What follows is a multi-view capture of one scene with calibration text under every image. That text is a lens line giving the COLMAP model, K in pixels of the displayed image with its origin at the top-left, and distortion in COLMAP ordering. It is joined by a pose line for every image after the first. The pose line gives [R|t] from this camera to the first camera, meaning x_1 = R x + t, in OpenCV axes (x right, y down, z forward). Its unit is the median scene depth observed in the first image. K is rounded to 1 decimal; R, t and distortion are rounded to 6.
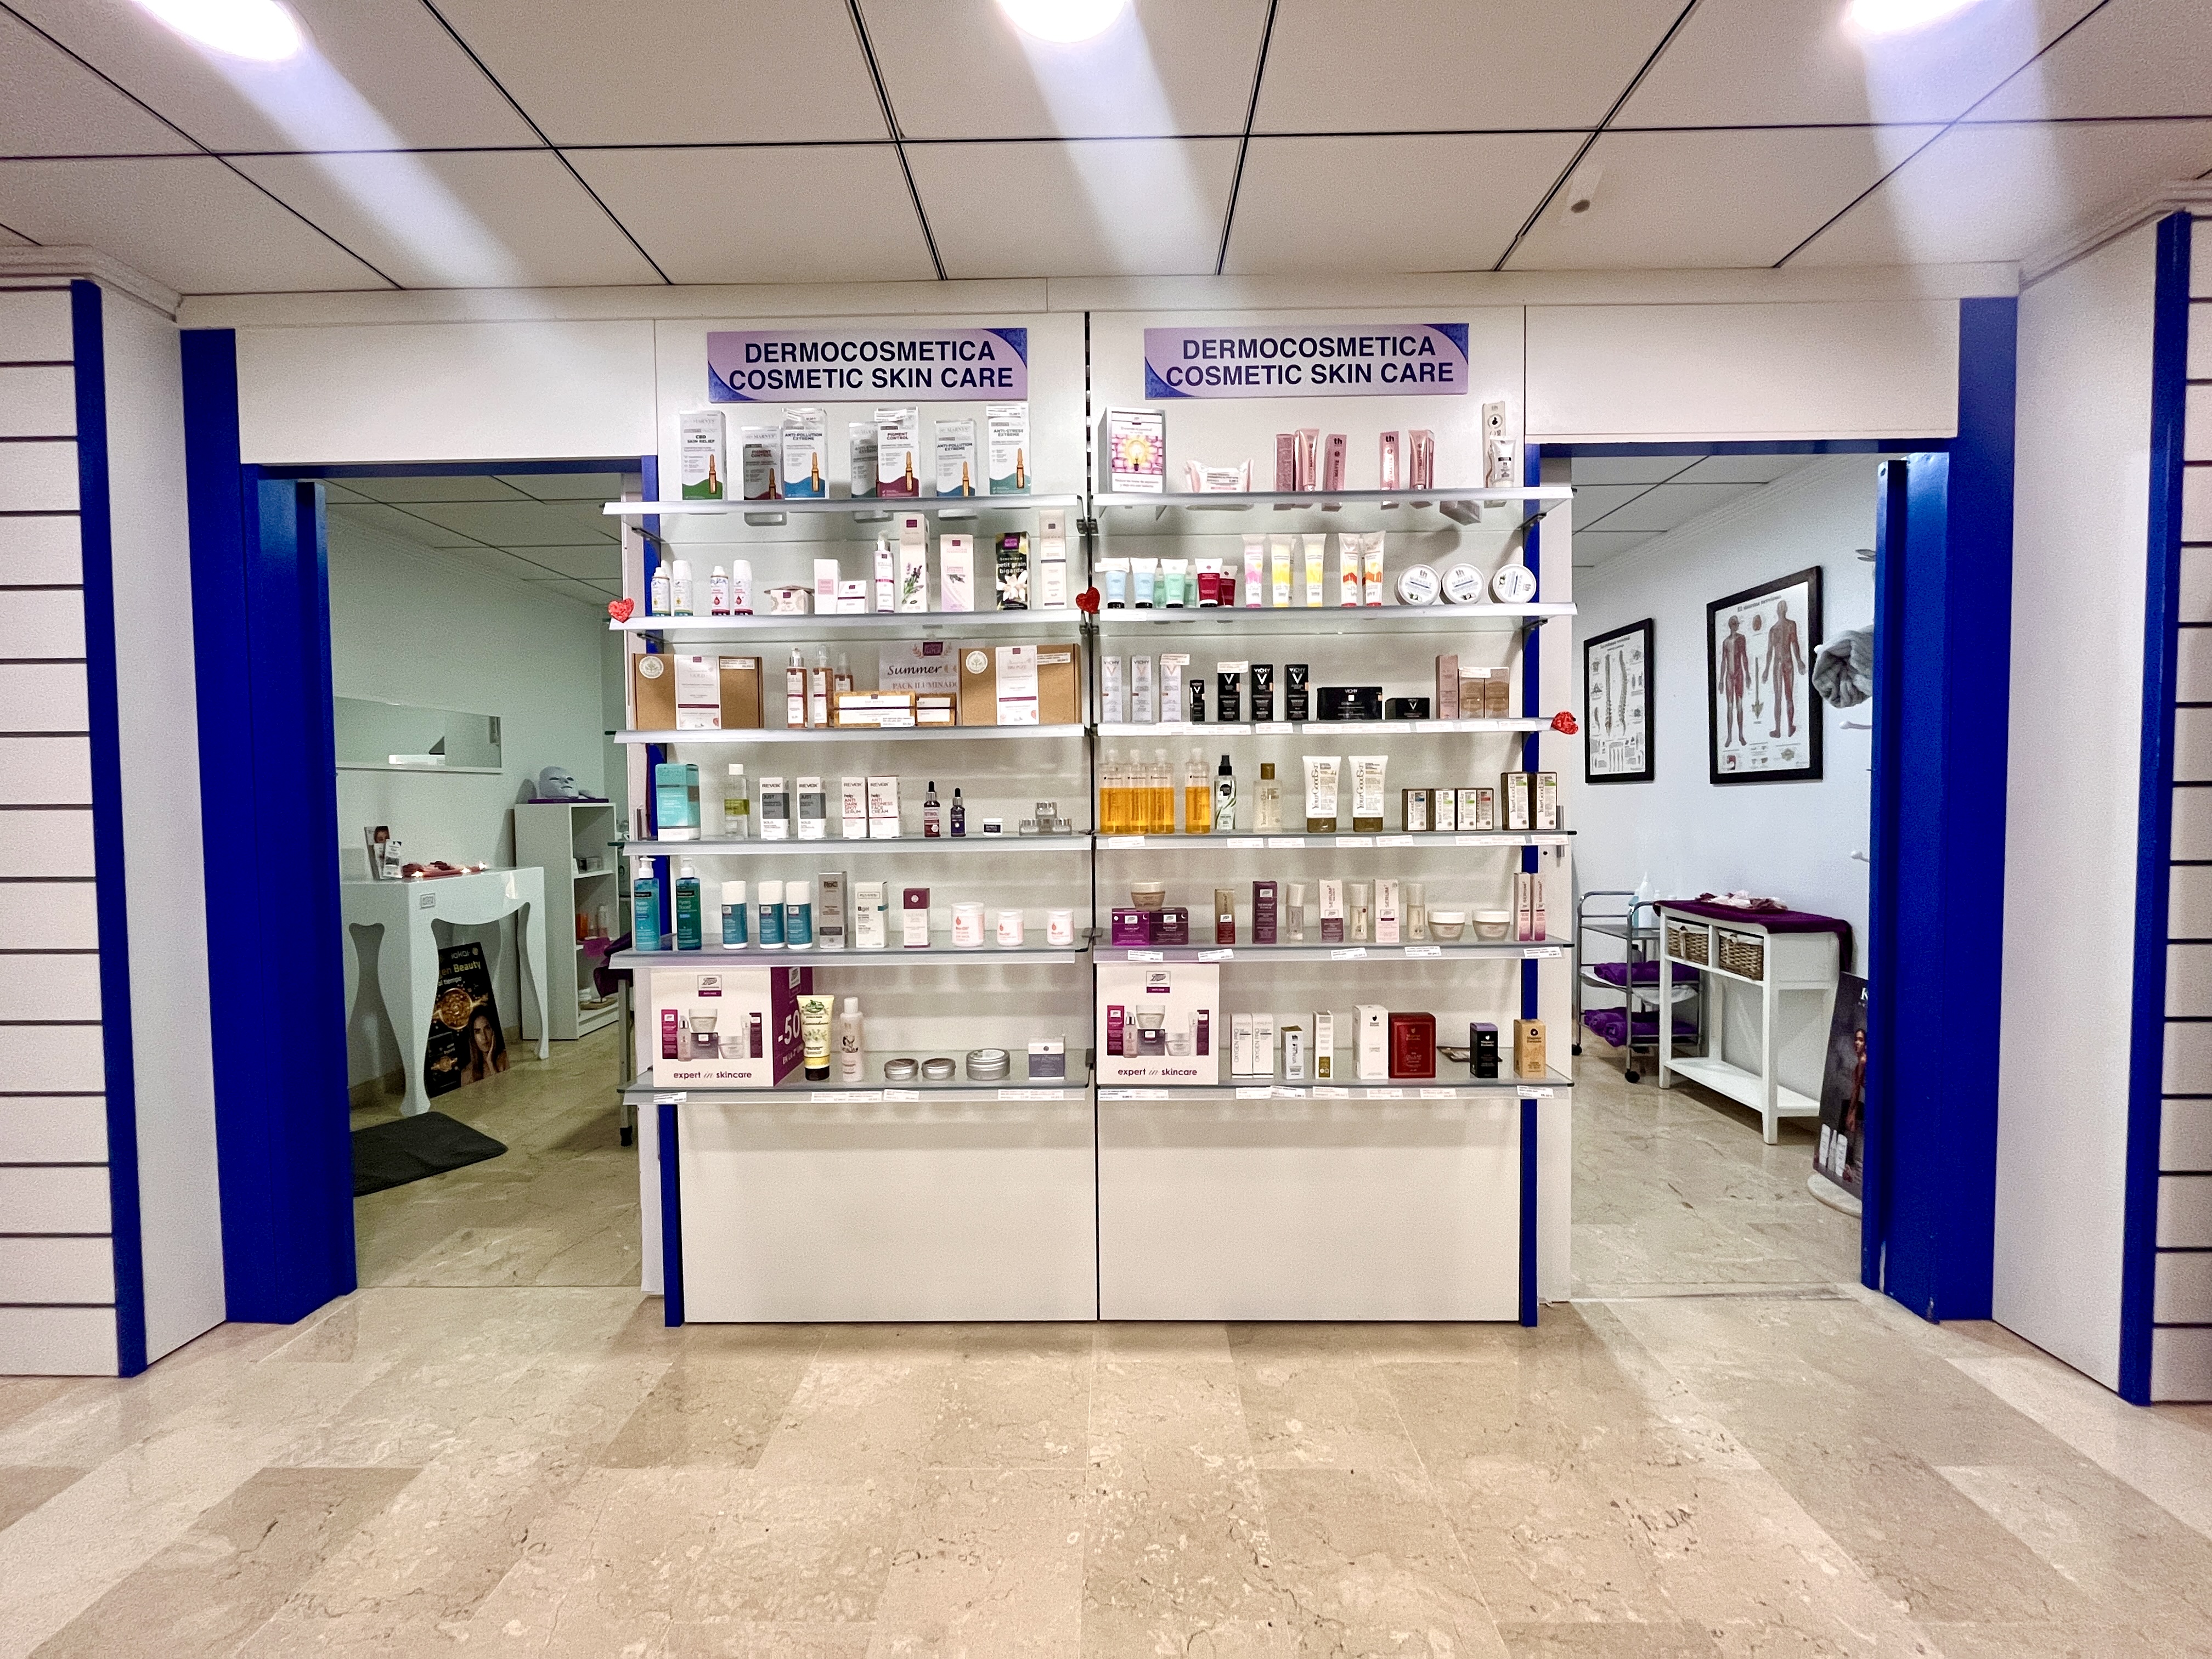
lens RADIAL K [[893.1, 0, 1107.8], [0, 893.1, 828.2], [0, 0, 1]] dist [-0.003319, -0.000761]
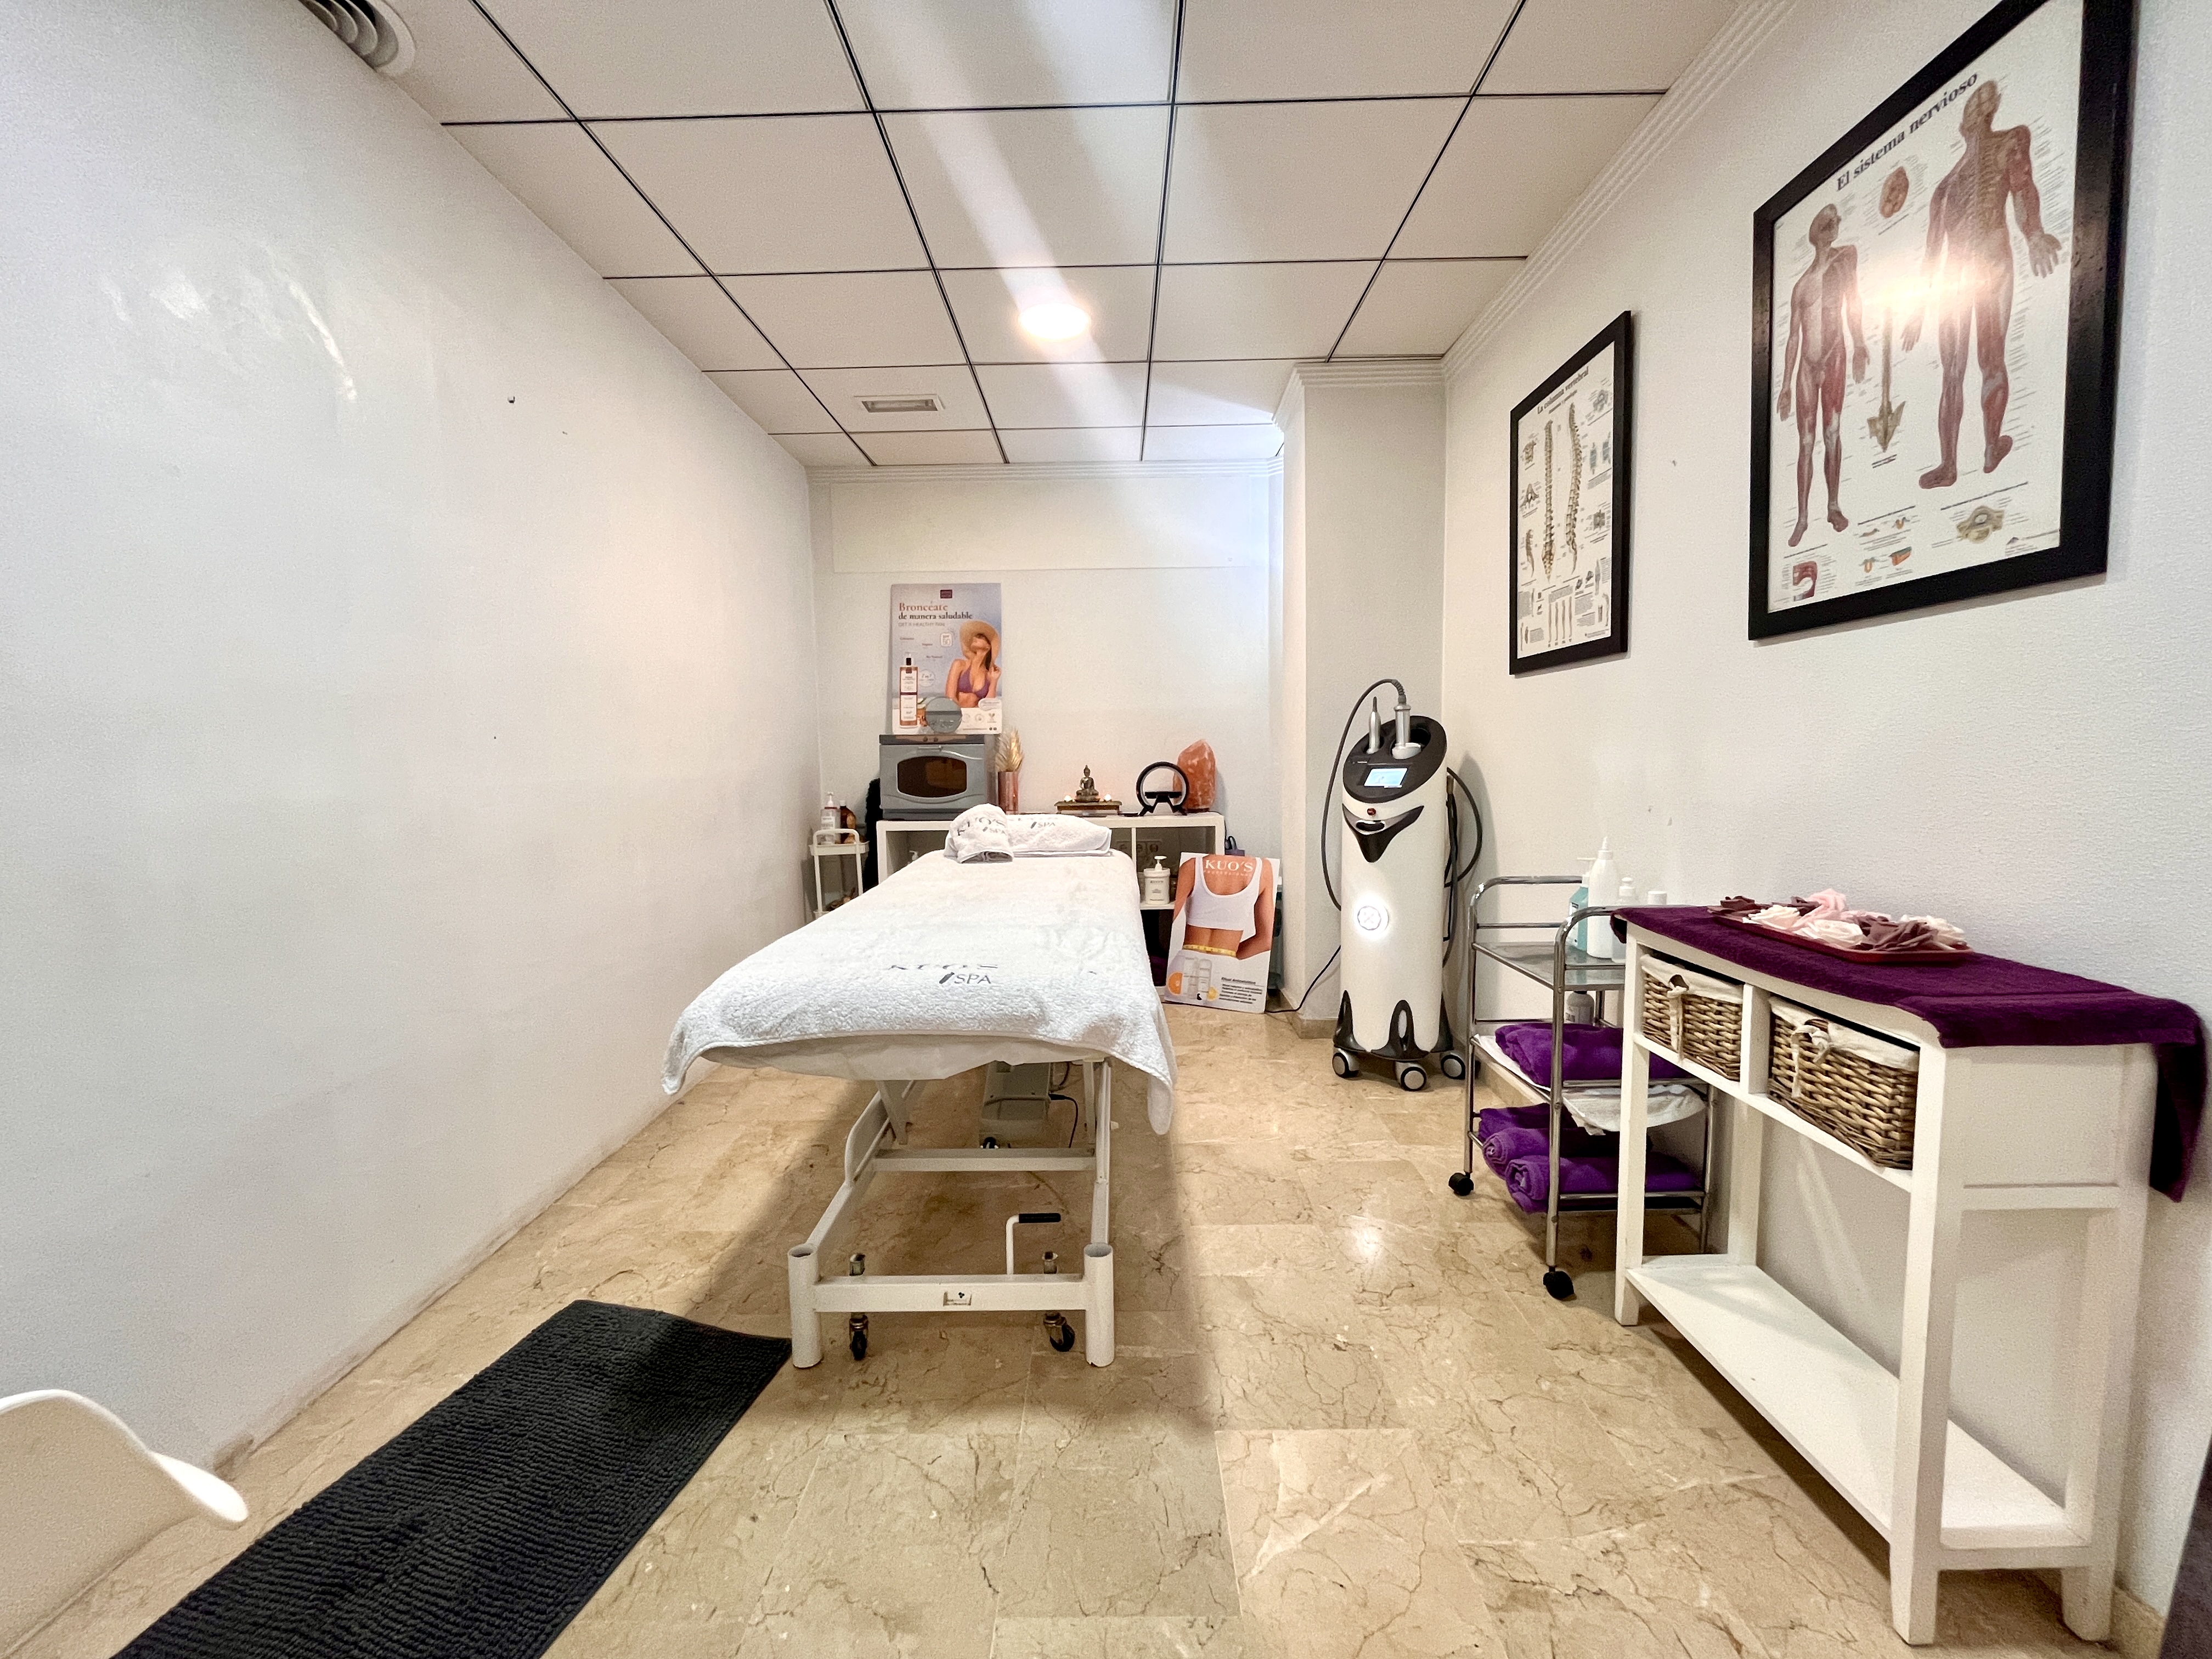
lens RADIAL K [[893.1, 0, 1104.4], [0, 893.1, 828.6], [0, 0, 1]] dist [-0.003319, -0.000761]
pose [[0.999991, -0.004134, -0.000801, 0.369764], [0.004170, 0.998619, 0.052371, 0.019015], [0.000584, -0.052374, 0.998627, 0.574461]]
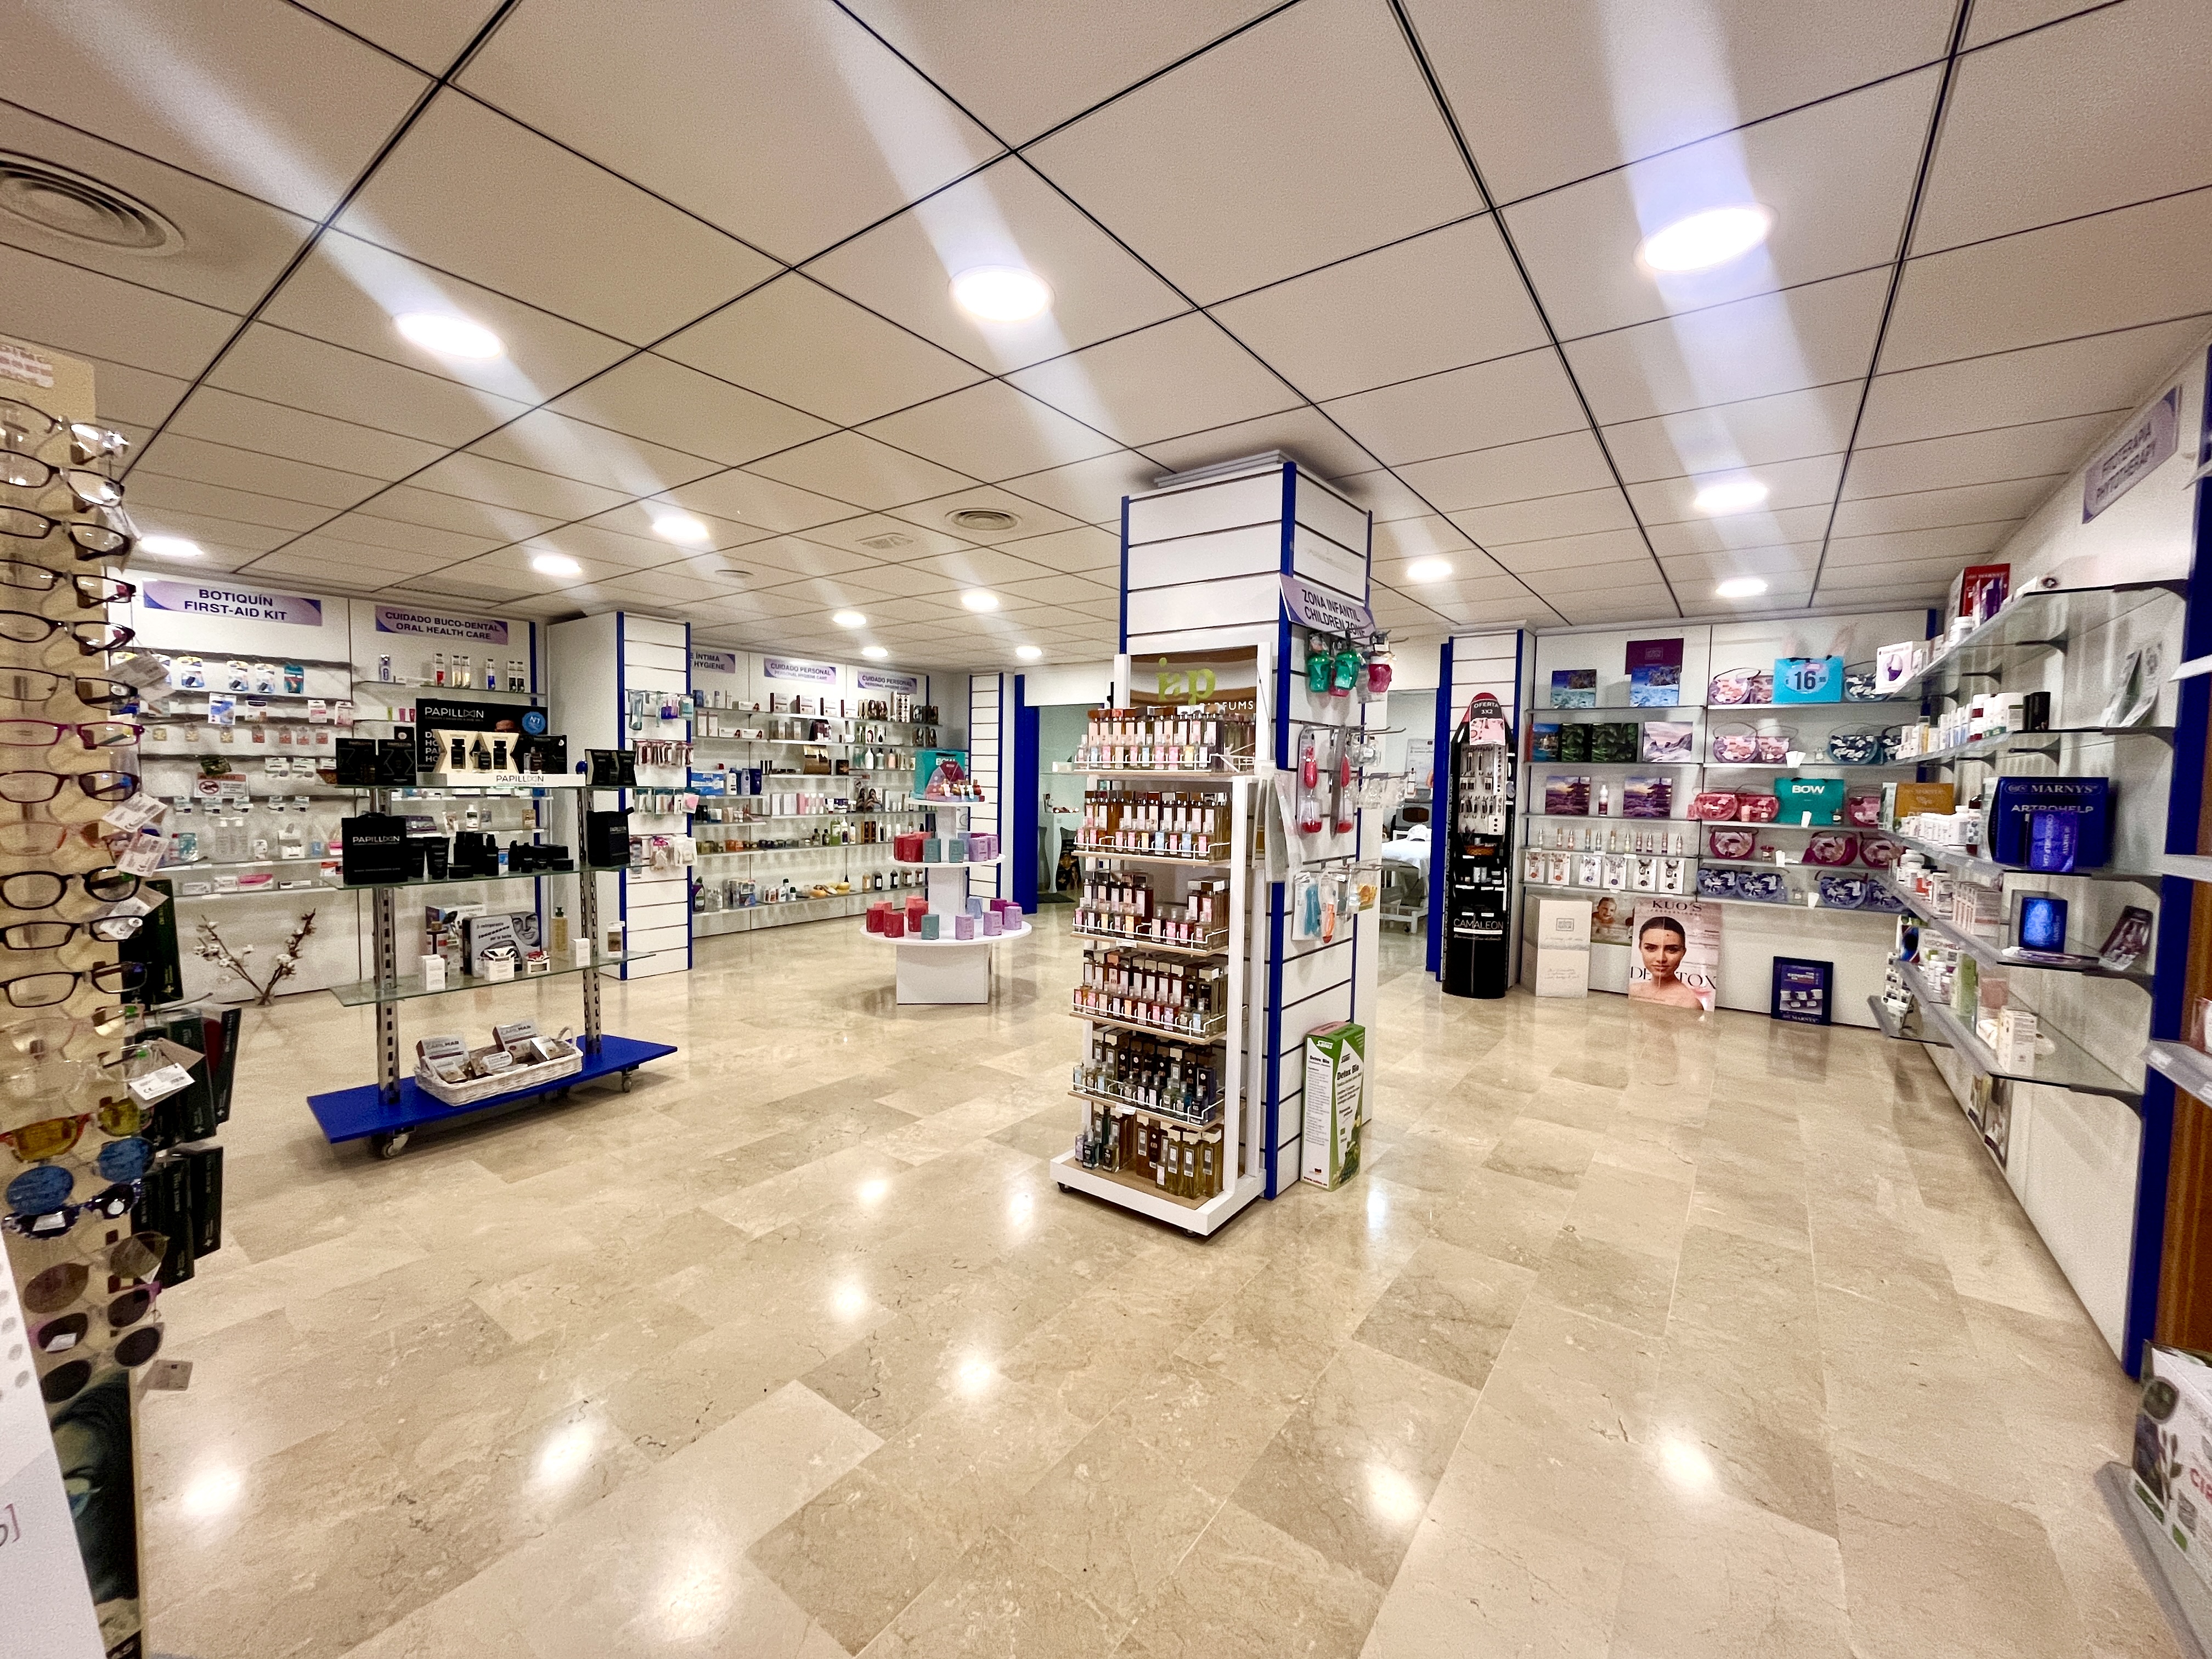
lens RADIAL K [[893.1, 0, 1100.7], [0, 893.1, 828.2], [0, 0, 1]] dist [-0.003319, -0.000761]
pose [[0.805954, 0.056706, -0.589256, 1.032944], [-0.045335, 0.998391, 0.034073, 0.001416], [0.590240, -0.000747, 0.807227, -1.235405]]
